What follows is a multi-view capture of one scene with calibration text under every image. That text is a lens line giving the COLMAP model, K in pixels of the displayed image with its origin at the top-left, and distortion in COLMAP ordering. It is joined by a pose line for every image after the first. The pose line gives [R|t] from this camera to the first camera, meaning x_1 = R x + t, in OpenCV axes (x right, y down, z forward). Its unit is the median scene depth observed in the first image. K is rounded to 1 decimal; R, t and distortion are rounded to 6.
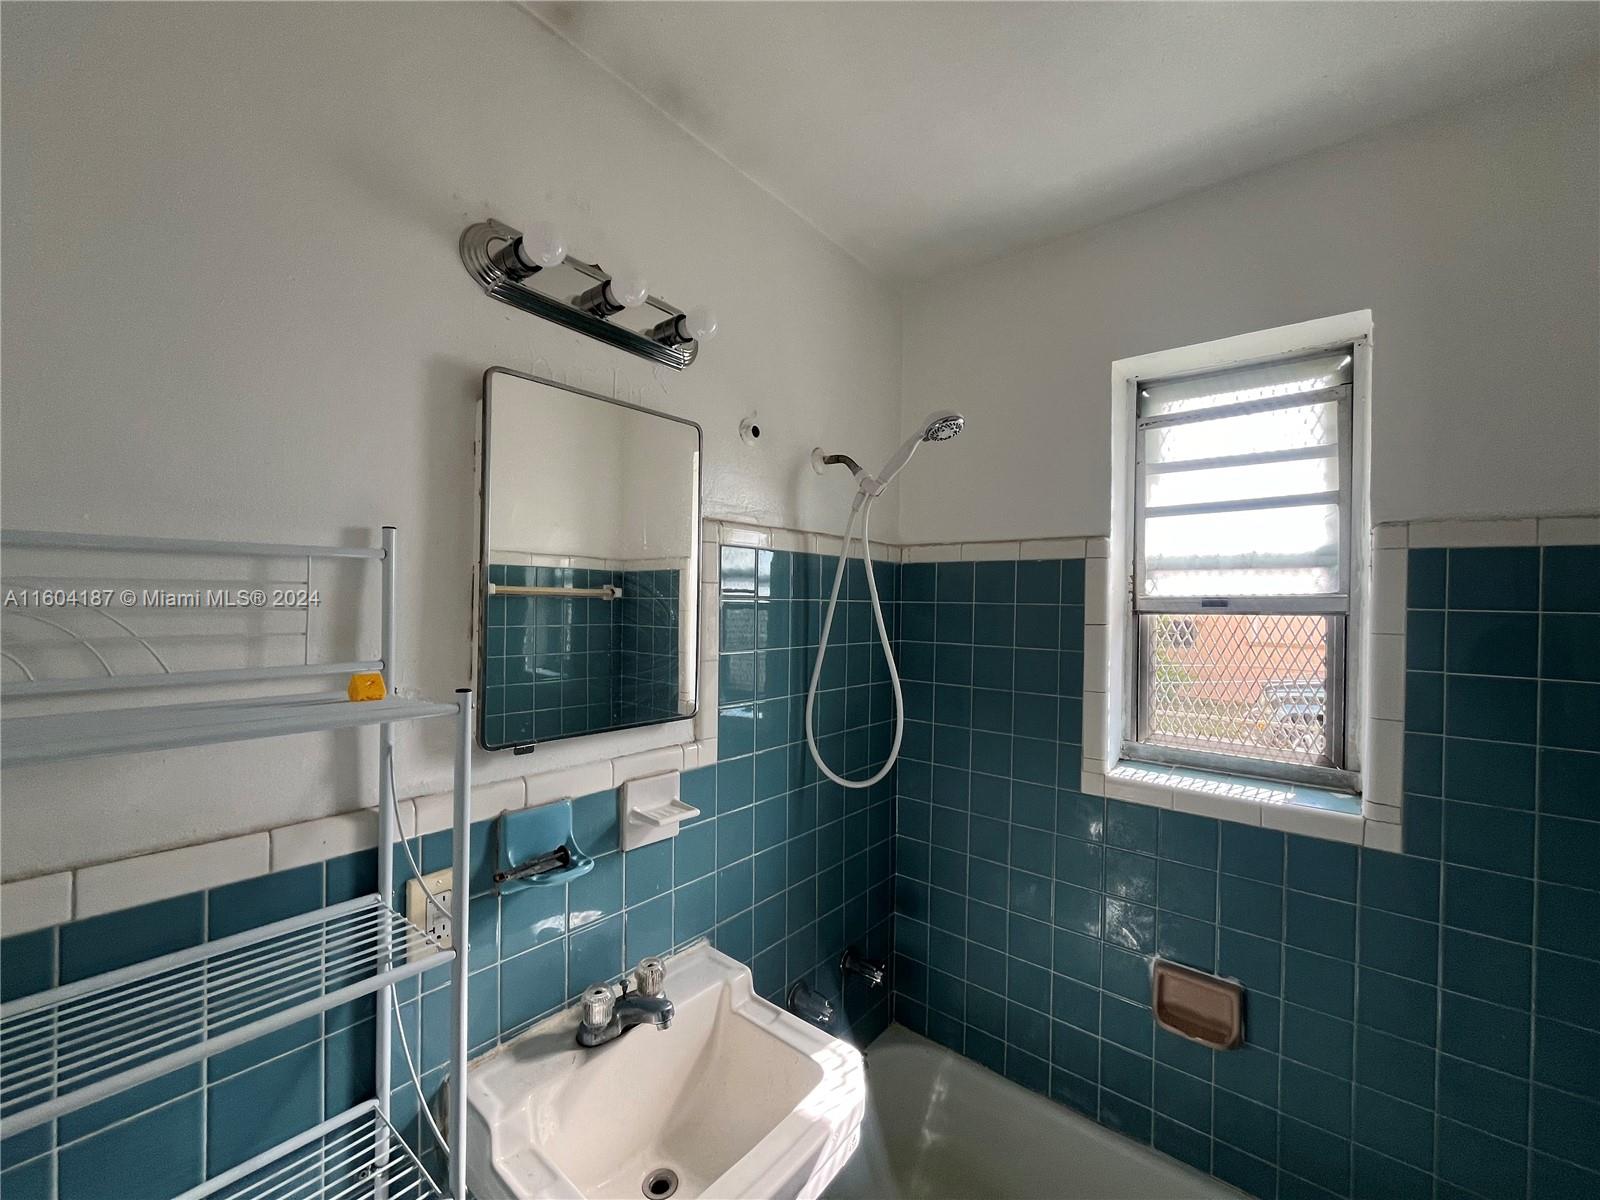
lens RADIAL K [[649.6, 0, 796.5], [0, 649.6, 602.3], [0, 0, 1]] dist [-0.002420, 0.000118]
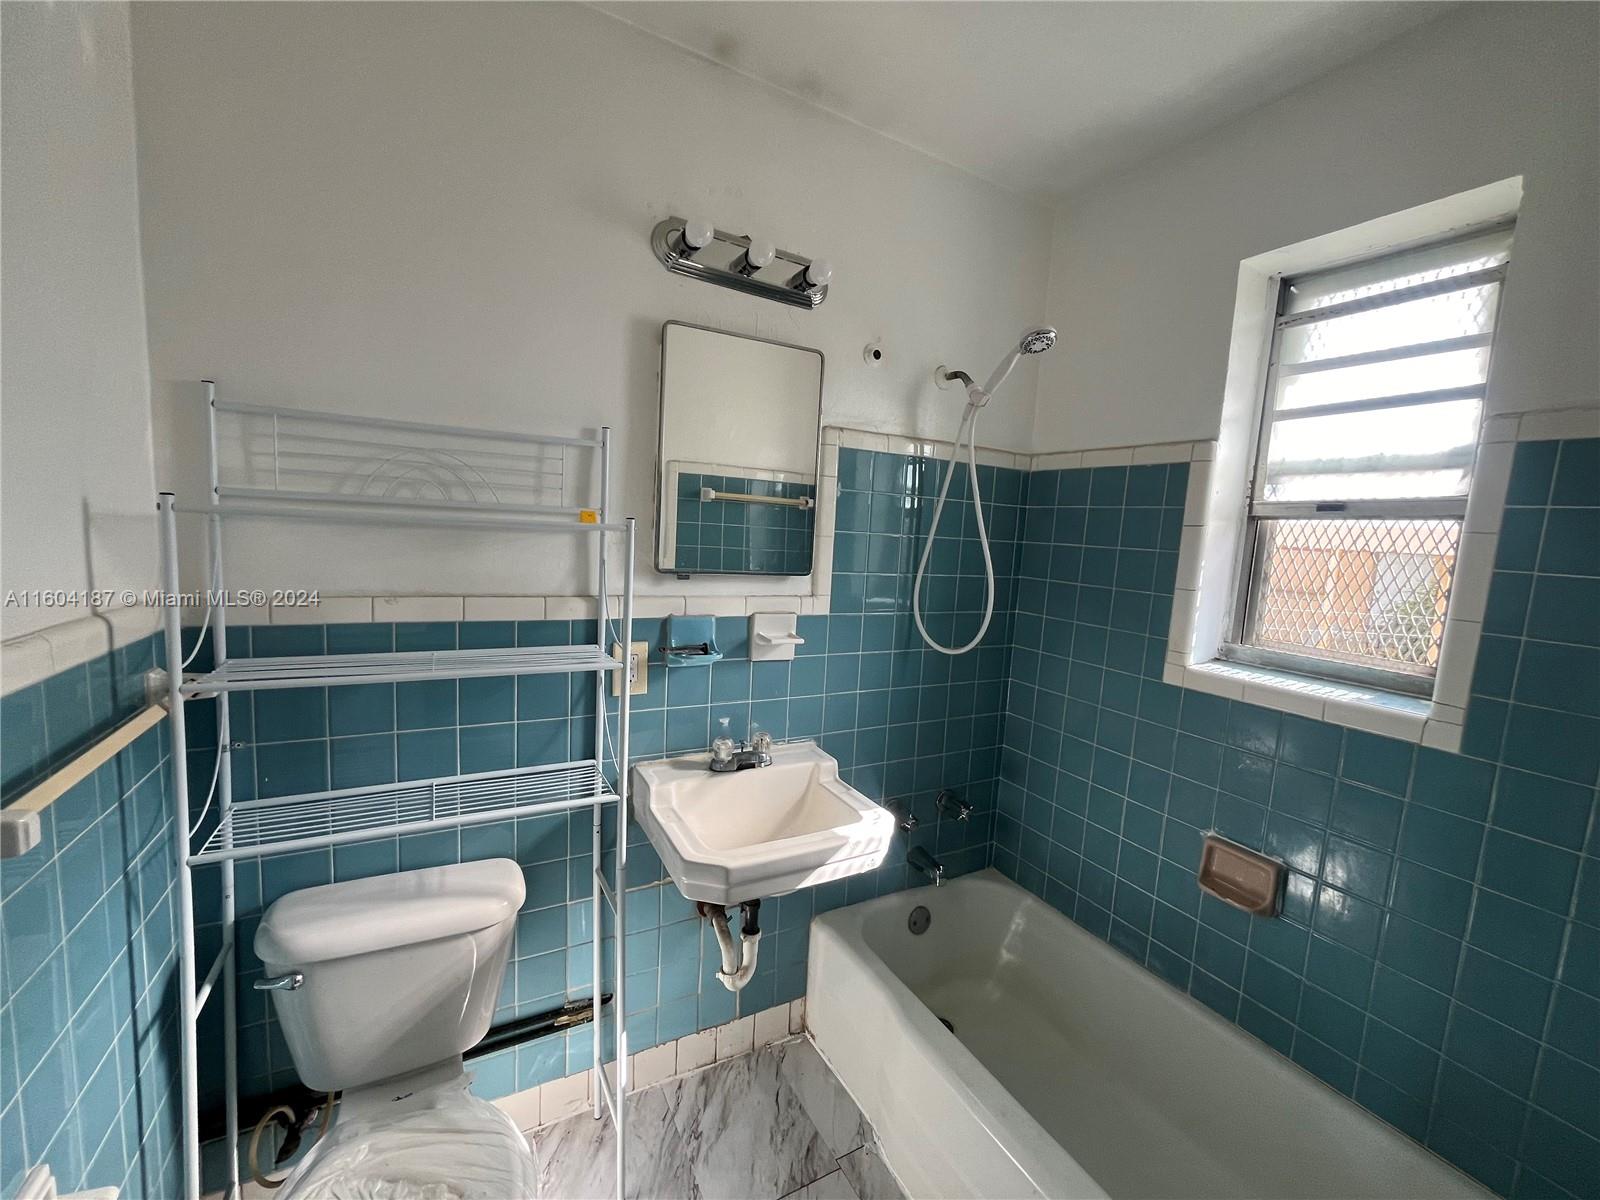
lens RADIAL K [[649.6, 0, 796.5], [0, 649.6, 602.3], [0, 0, 1]] dist [-0.002420, 0.000118]
pose [[0.927783, 0.078794, -0.364706, 0.298058], [-0.041893, 0.993265, 0.108022, 0.081389], [0.370761, -0.084943, 0.924835, -0.249421]]
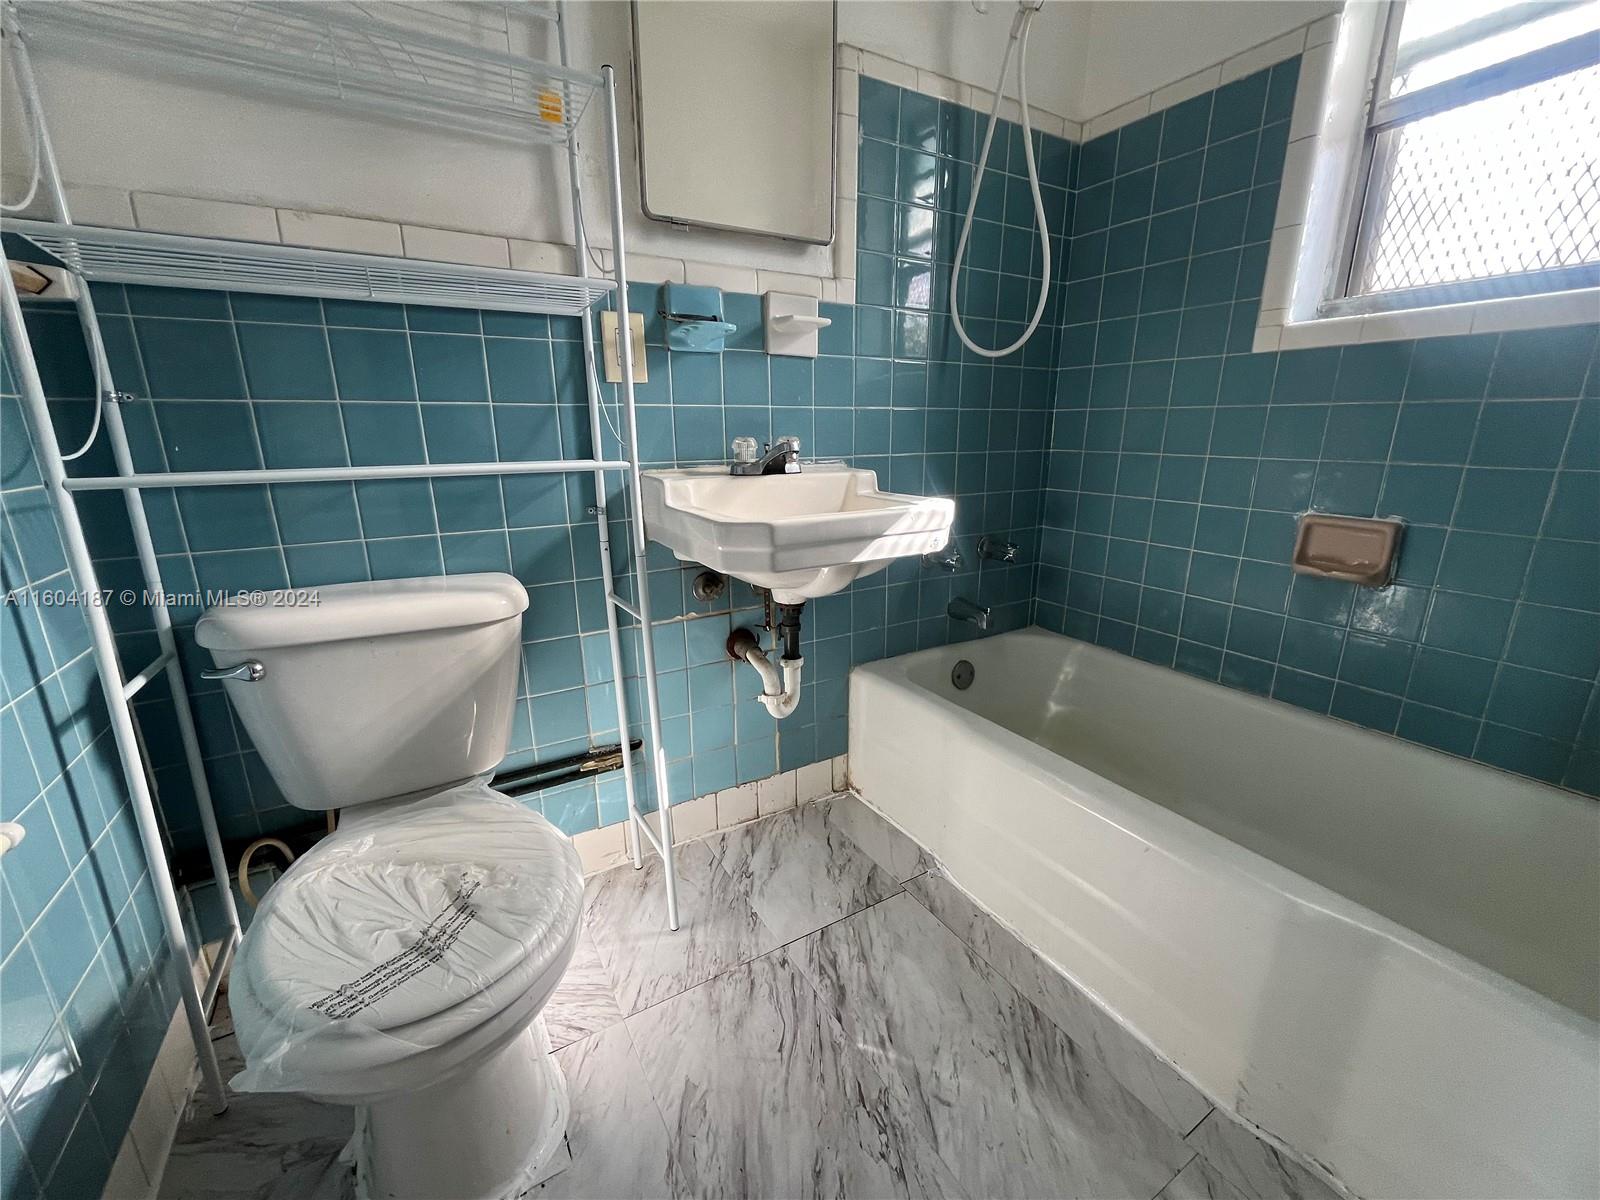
lens RADIAL K [[649.6, 0, 796.5], [0, 649.6, 602.3], [0, 0, 1]] dist [-0.002420, 0.000118]
pose [[0.941538, 0.069693, -0.329618, 0.183570], [0.017634, 0.966834, 0.254795, 0.452719], [0.336444, -0.245711, 0.909083, -0.164583]]
